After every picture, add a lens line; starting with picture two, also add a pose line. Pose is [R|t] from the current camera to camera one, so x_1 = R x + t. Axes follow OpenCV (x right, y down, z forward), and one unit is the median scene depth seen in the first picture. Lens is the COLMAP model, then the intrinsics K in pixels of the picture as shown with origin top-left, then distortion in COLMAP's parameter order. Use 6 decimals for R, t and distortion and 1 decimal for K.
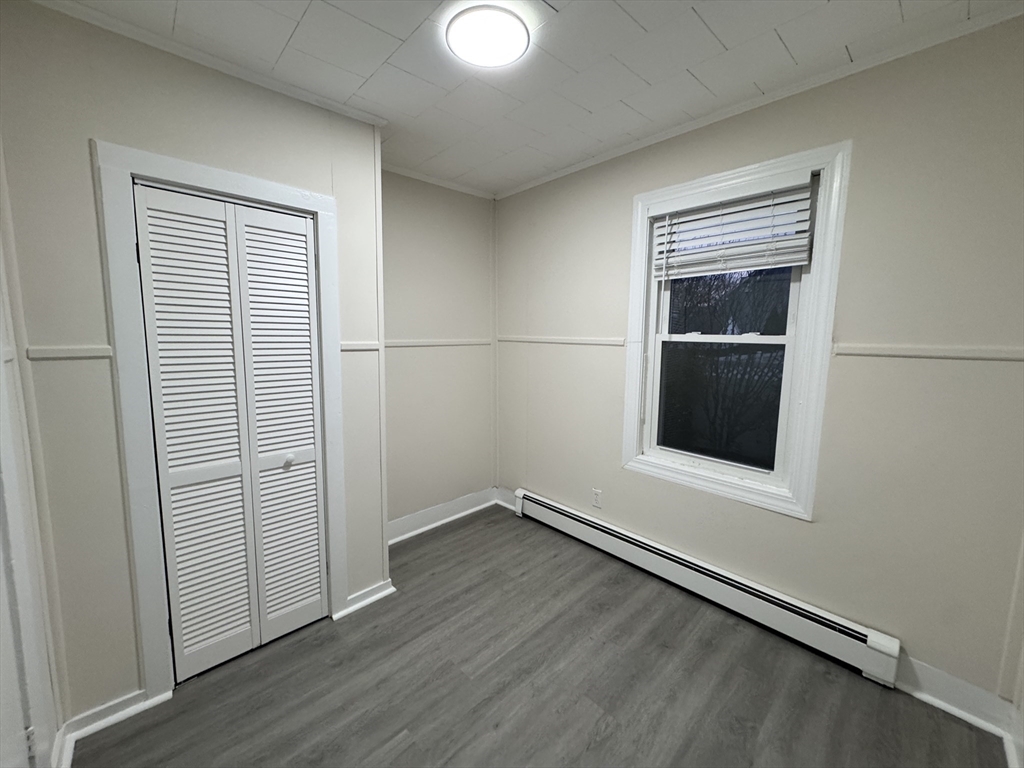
lens RADIAL K [[408.9, 0, 510.7], [0, 408.9, 381.9], [0, 0, 1]] dist [0.000761, 0.000345]
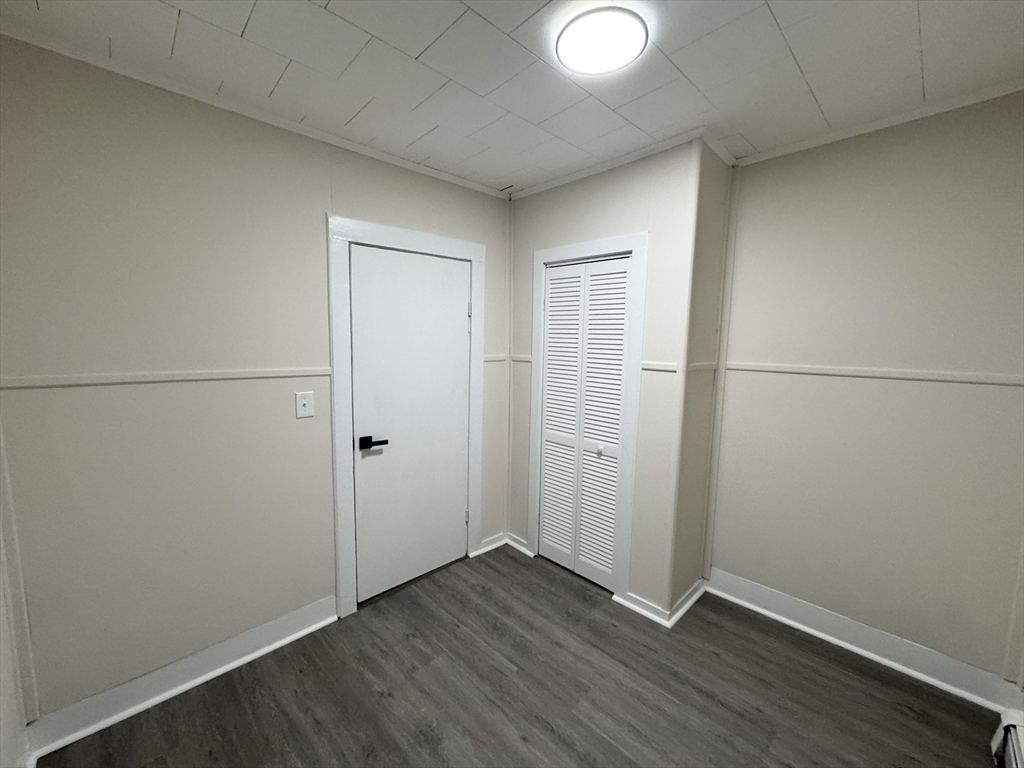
lens RADIAL K [[408.9, 0, 510.7], [0, 408.9, 381.9], [0, 0, 1]] dist [0.000761, 0.000345]
pose [[0.016279, 0.106068, -0.994226, 0.720062], [-0.129516, 0.986204, 0.103091, -0.118079], [0.991444, 0.127090, 0.029792, 0.662912]]
